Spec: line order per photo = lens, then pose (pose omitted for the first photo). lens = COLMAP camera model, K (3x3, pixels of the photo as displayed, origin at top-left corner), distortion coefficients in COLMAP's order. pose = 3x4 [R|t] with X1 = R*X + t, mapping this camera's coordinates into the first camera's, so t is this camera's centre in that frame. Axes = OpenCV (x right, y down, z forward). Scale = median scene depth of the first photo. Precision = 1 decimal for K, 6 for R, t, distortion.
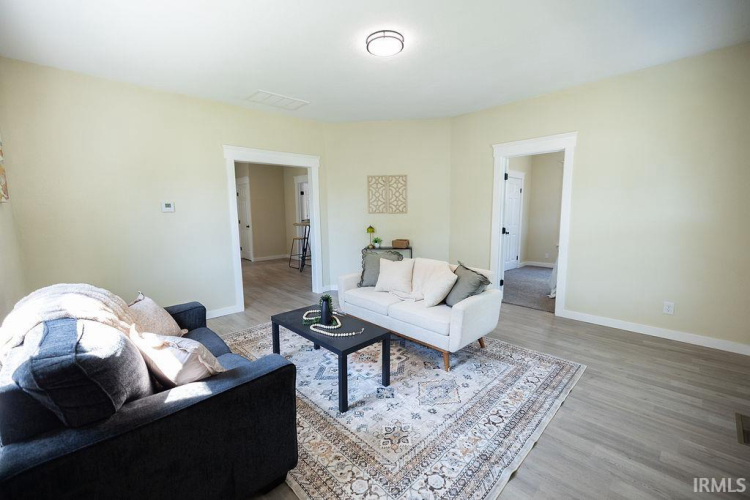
lens RADIAL K [[313.7, 0, 375.3], [0, 313.7, 248.7], [0, 0, 1]] dist [-0.001141, -0.000234]
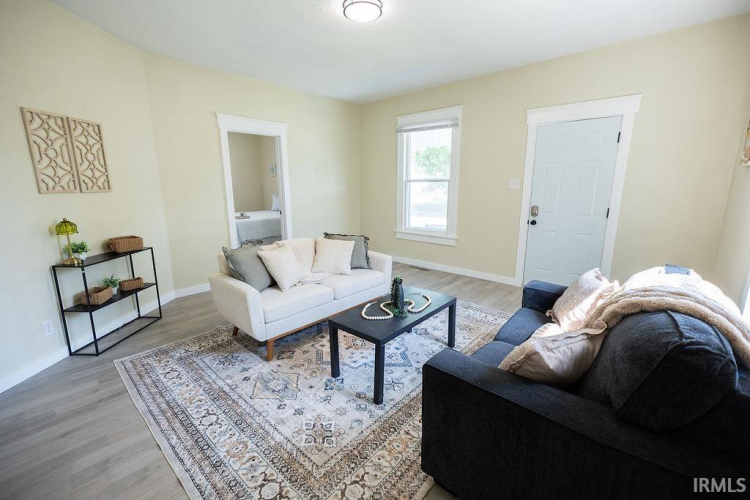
lens RADIAL K [[317.5, 0, 373.3], [0, 317.5, 252.7], [0, 0, 1]] dist [-0.010292, -0.000083]
pose [[-0.077247, -0.197373, 0.977280, -0.900039], [0.124731, 0.970595, 0.205882, -0.107232], [-0.989179, 0.137801, -0.050357, 0.952348]]
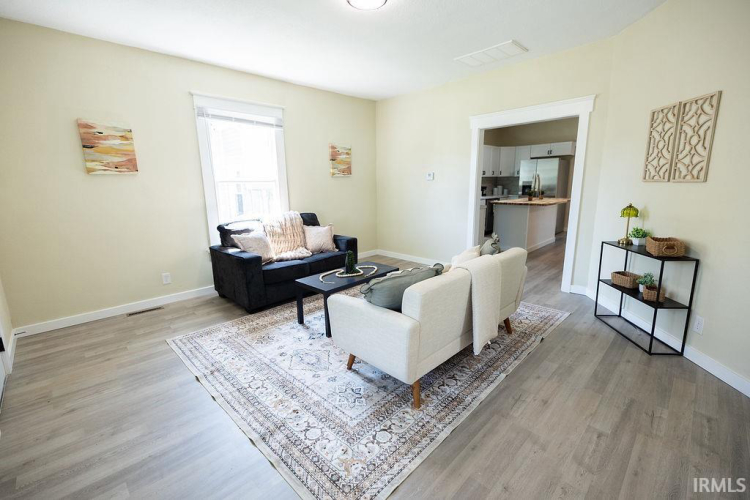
lens RADIAL K [[326.4, 0, 374.3], [0, 326.4, 248.5], [0, 0, 1]] dist [0.001504, 0.000363]
pose [[0.027033, 0.214069, -0.976444, 0.941493], [-0.102162, 0.972278, 0.210327, -0.122245], [0.994400, 0.094070, 0.048153, 0.889047]]
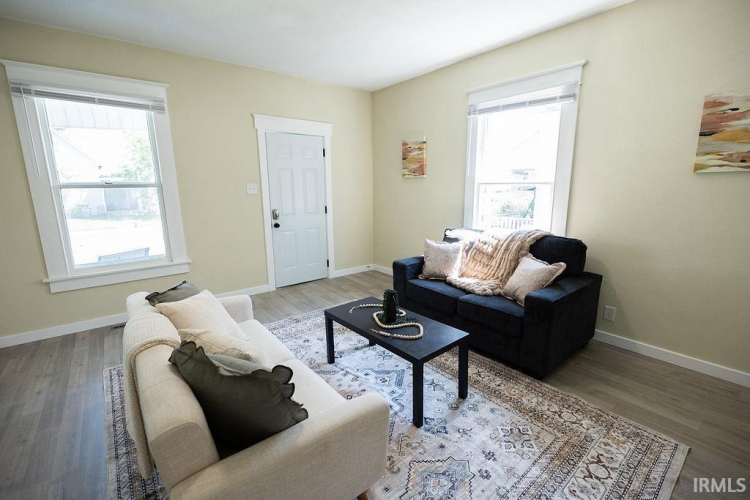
lens RADIAL K [[330.2, 0, 375.0], [0, 330.2, 250.0], [0, 0, 1]] dist [-0.007163, -0.000413]
pose [[-0.996366, 0.009068, 0.084686, -0.167137], [0.034901, 0.950470, 0.308850, -0.199489], [-0.077691, 0.310683, -0.947333, 1.564306]]
